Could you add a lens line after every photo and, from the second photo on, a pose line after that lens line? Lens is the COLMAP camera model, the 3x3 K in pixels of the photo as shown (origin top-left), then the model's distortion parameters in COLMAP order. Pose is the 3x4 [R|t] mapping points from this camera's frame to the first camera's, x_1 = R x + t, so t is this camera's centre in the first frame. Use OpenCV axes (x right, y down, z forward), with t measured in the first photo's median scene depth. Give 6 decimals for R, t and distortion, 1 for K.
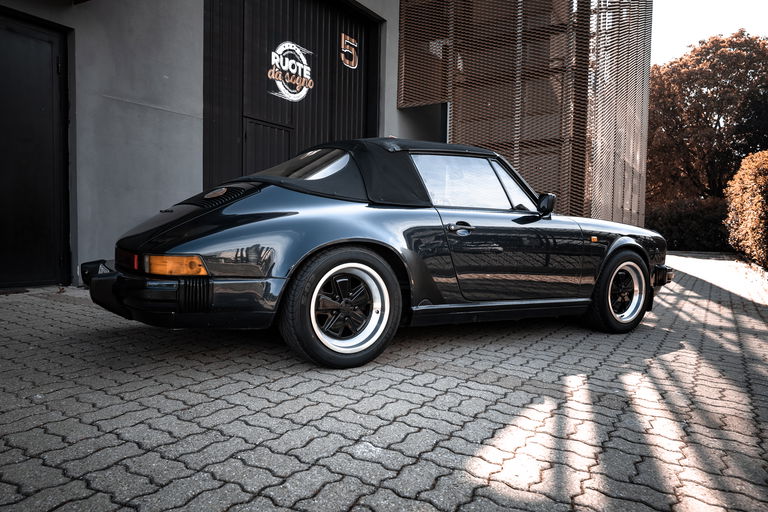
lens RADIAL K [[538.8, 0, 384.0], [0, 538.8, 256.0], [0, 0, 1]] dist [-0.022871, 0.020479]
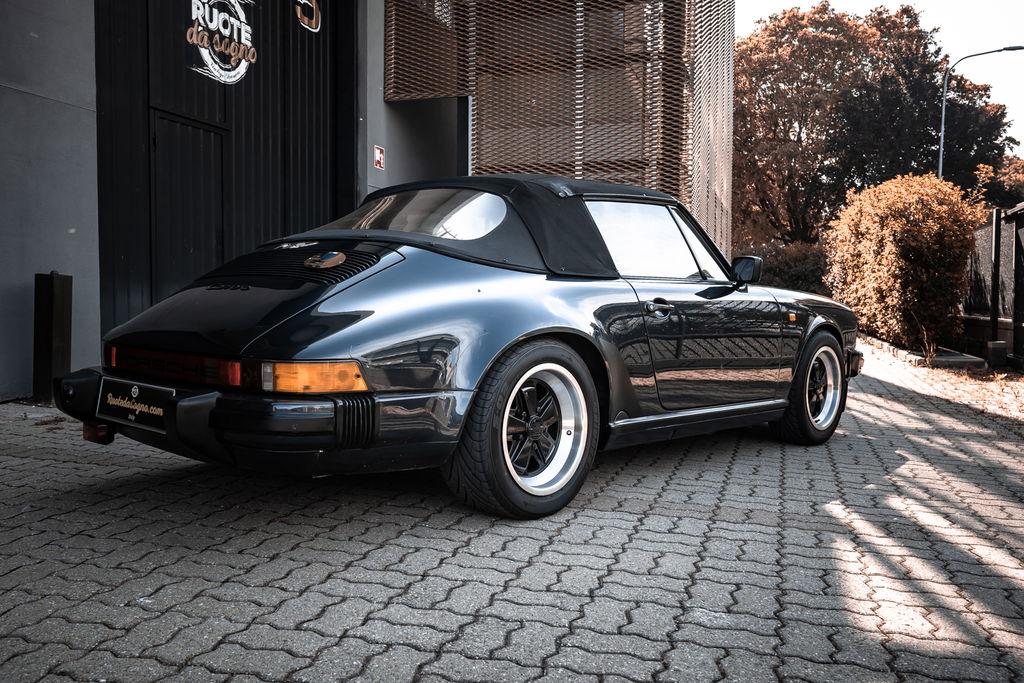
lens RADIAL K [[892.1, 0, 512.0], [0, 892.1, 341.5], [0, 0, 1]] dist [0.003433, 0.011156]
pose [[0.961031, -0.025937, 0.275222, -0.346683], [0.023368, 0.999647, 0.012610, -0.025436], [-0.275452, -0.005687, 0.961298, -0.066855]]
